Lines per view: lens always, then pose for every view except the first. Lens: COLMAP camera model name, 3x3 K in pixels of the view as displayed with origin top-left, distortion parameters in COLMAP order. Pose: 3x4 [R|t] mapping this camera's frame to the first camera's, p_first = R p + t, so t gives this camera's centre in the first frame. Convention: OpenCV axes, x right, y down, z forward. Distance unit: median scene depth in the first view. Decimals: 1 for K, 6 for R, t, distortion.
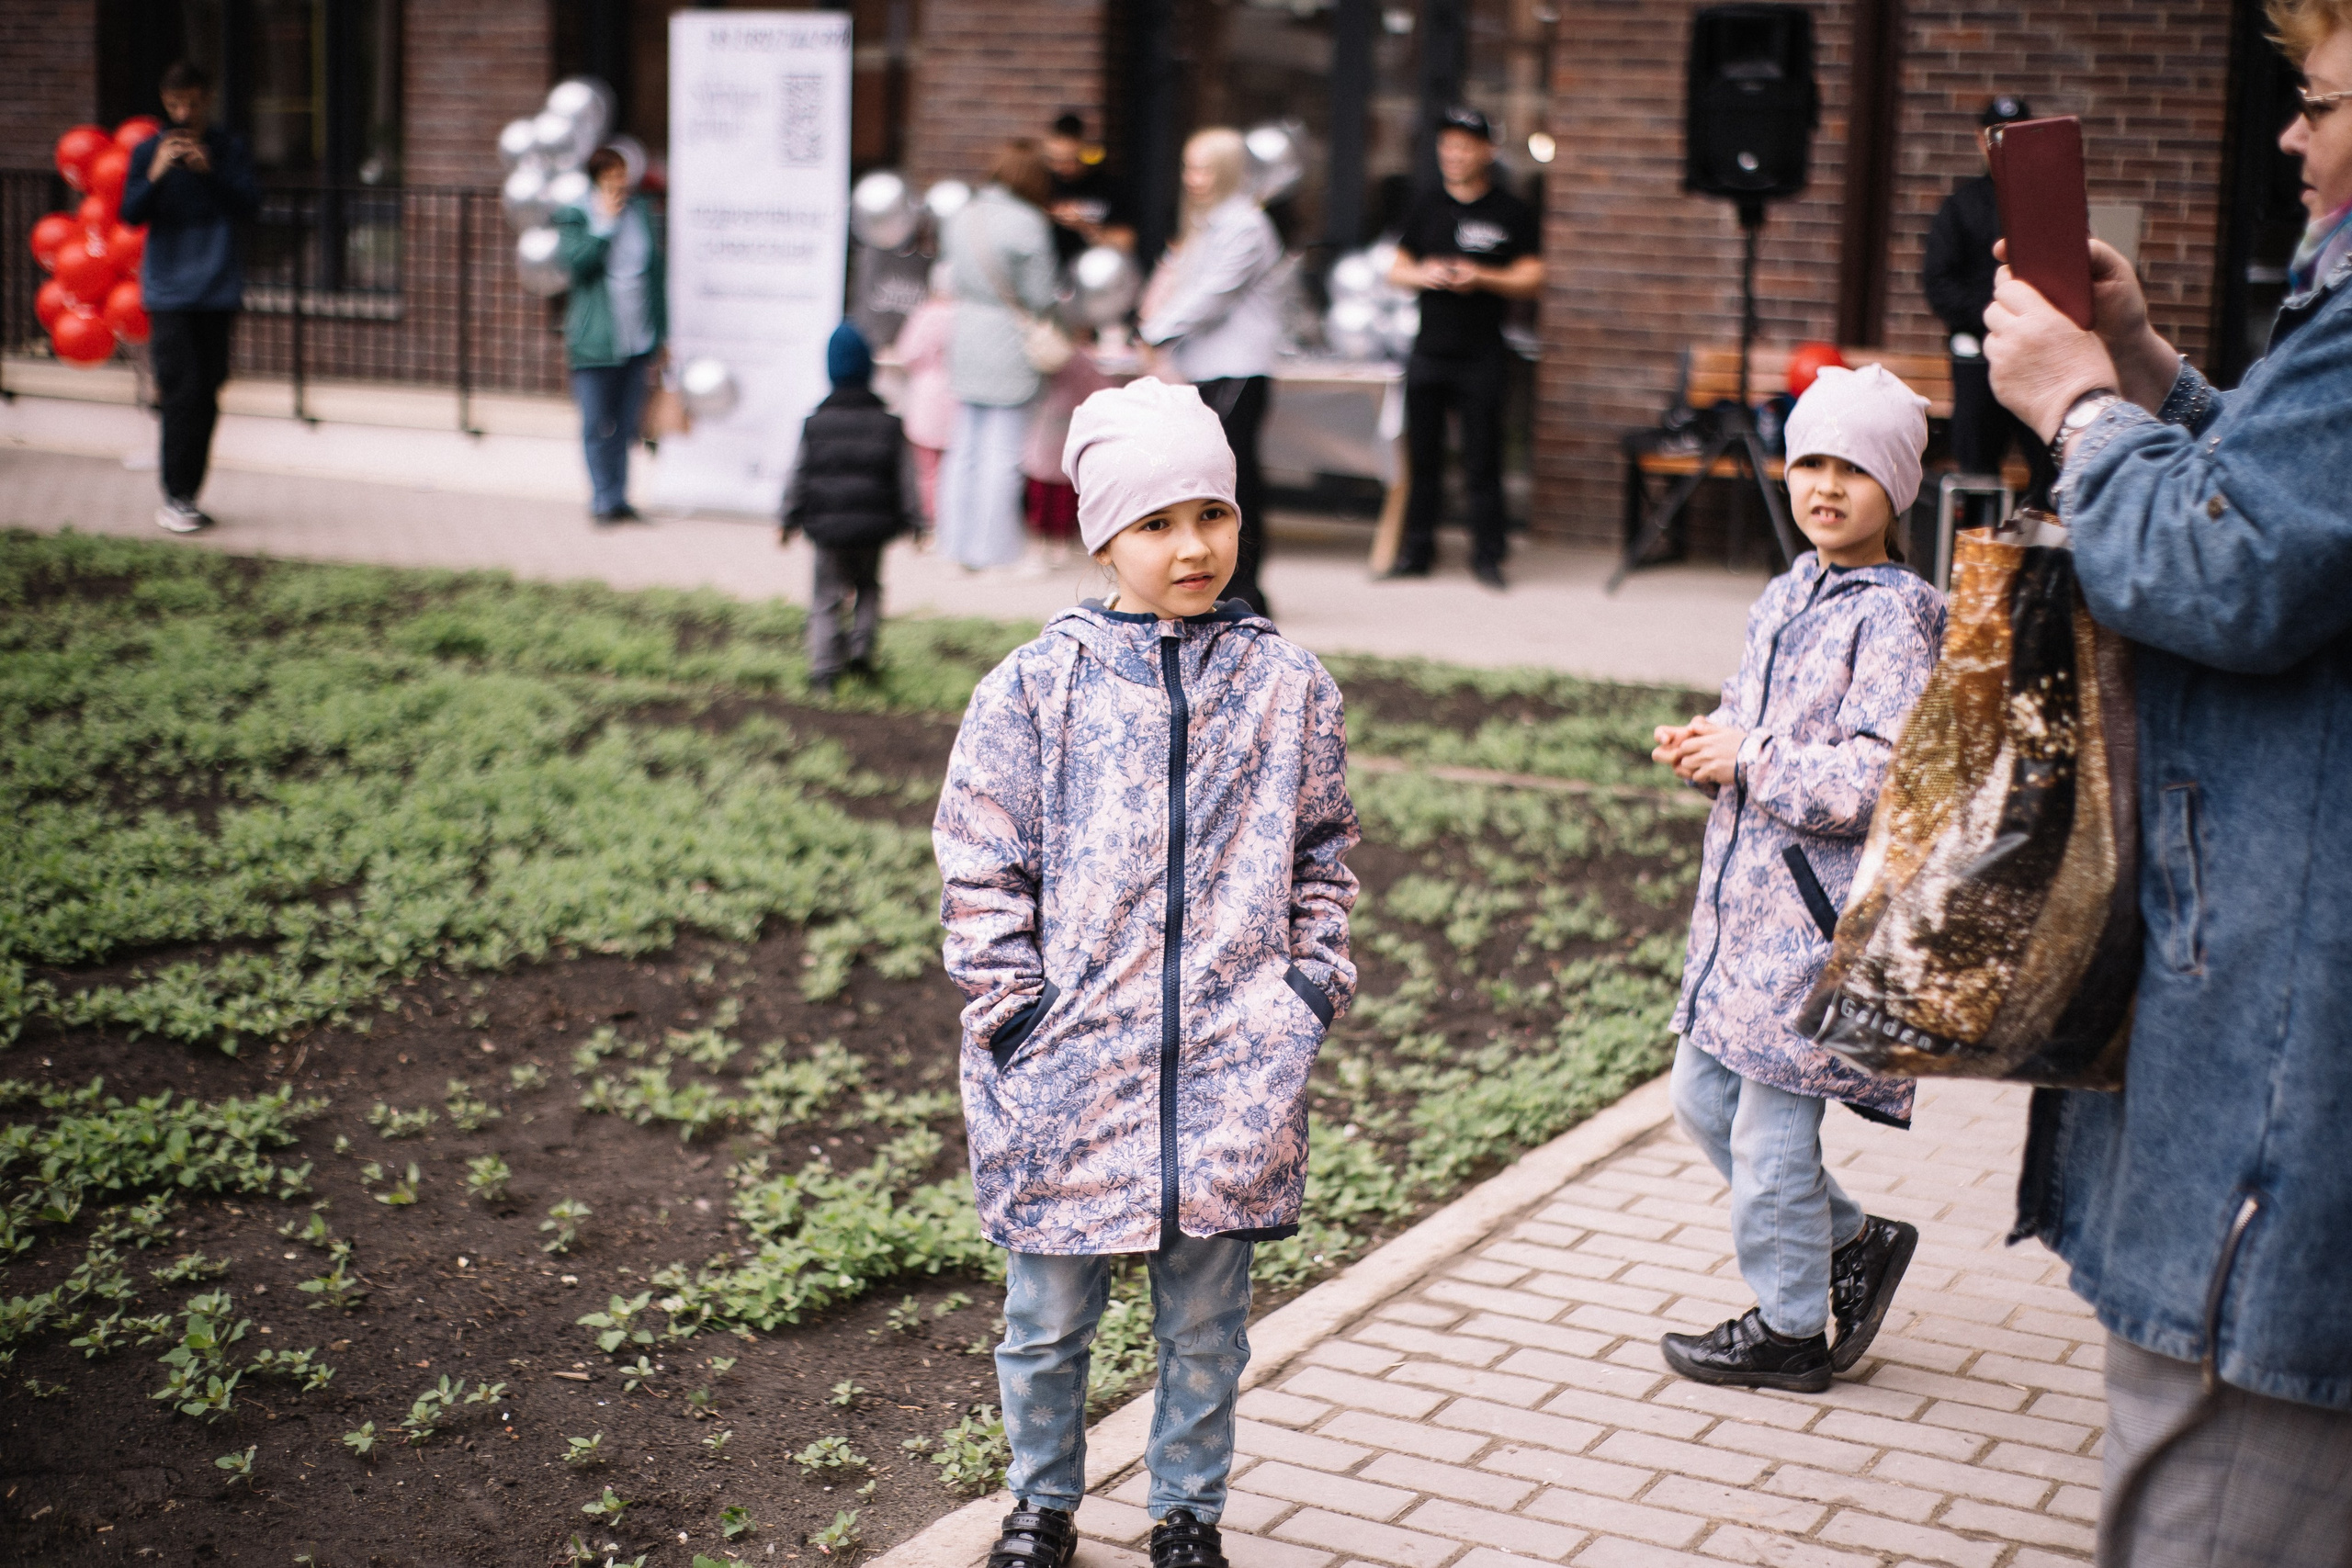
lens RADIAL K [[3352.8, 0, 1231.3], [0, 3352.8, 722.3], [0, 0, 1]] dist [-0.085536, 0.000000]
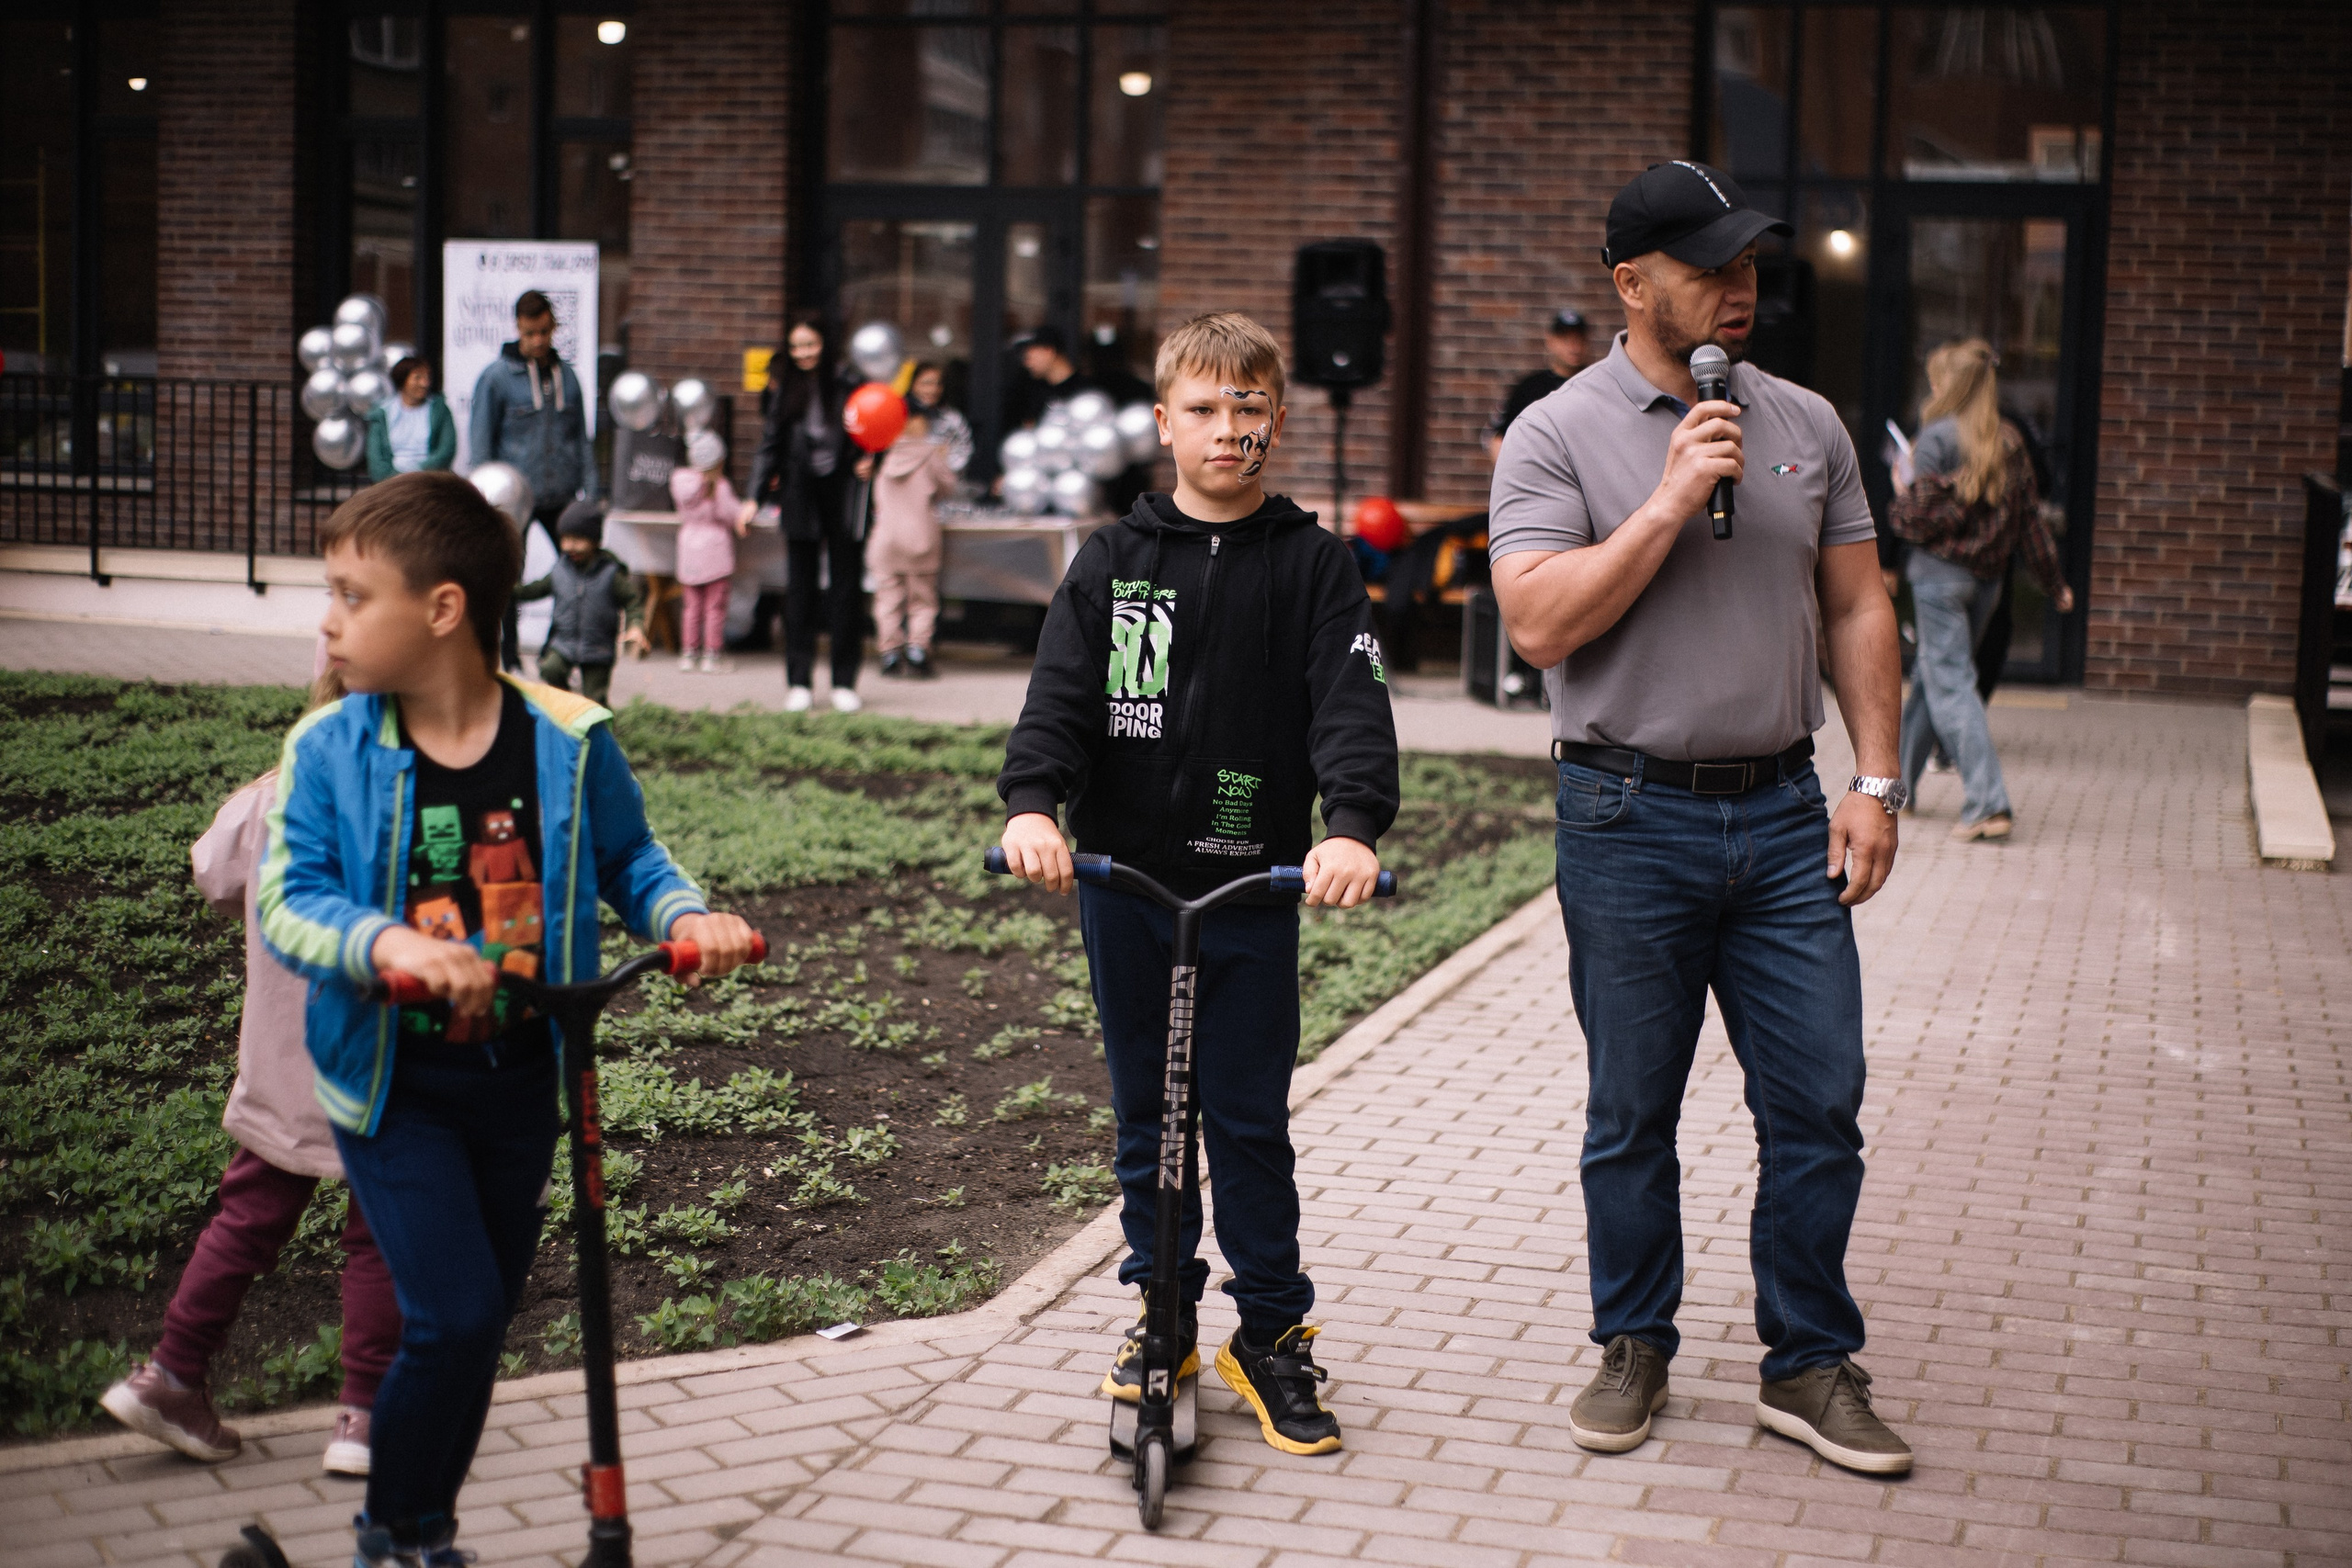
lens RADIAL K [[3352.8, 0, 1172.8], [0, 3352.8, 783.5], [0, 0, 1]] dist [-0.085536, 0.000000]
pose [[0.981980, -0.026416, 0.187129, -0.144271], [0.032987, 0.998940, -0.032090, 0.036198], [-0.186083, 0.037685, 0.981811, -0.254486]]
